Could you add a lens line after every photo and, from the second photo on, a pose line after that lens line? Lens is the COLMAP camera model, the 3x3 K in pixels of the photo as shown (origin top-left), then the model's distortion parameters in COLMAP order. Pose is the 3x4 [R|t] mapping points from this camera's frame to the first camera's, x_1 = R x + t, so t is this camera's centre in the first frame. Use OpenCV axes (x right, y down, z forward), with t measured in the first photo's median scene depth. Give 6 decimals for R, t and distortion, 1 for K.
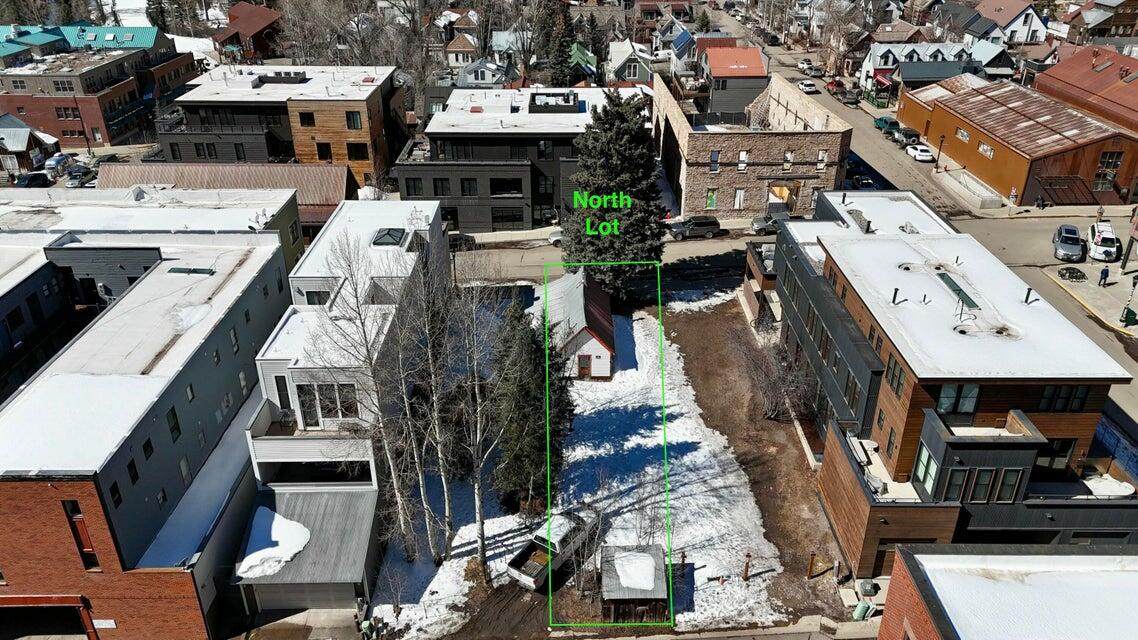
lens RADIAL K [[833.7, 0, 569.0], [0, 833.7, 320.0], [0, 0, 1]] dist [0.070255, -0.055827]
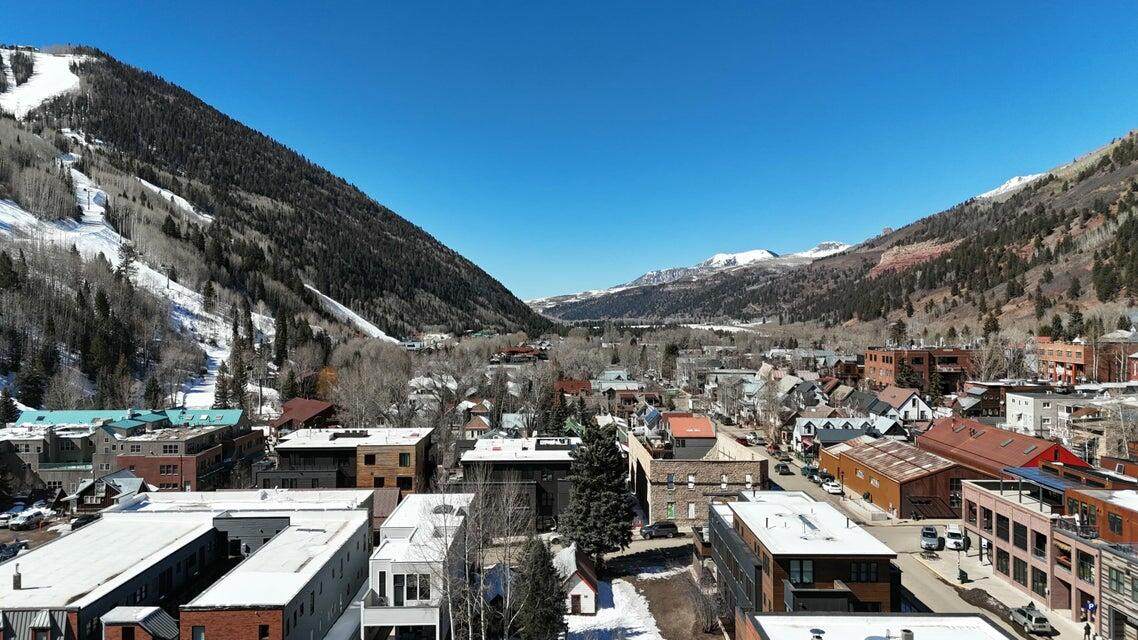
lens RADIAL K [[833.7, 0, 569.0], [0, 833.7, 320.0], [0, 0, 1]] dist [0.070255, -0.055827]
pose [[0.999973, 0.000539, 0.007391, -0.002804], [0.002890, 0.890052, -0.455849, 0.194915], [-0.006824, 0.455858, 0.890026, -0.331759]]
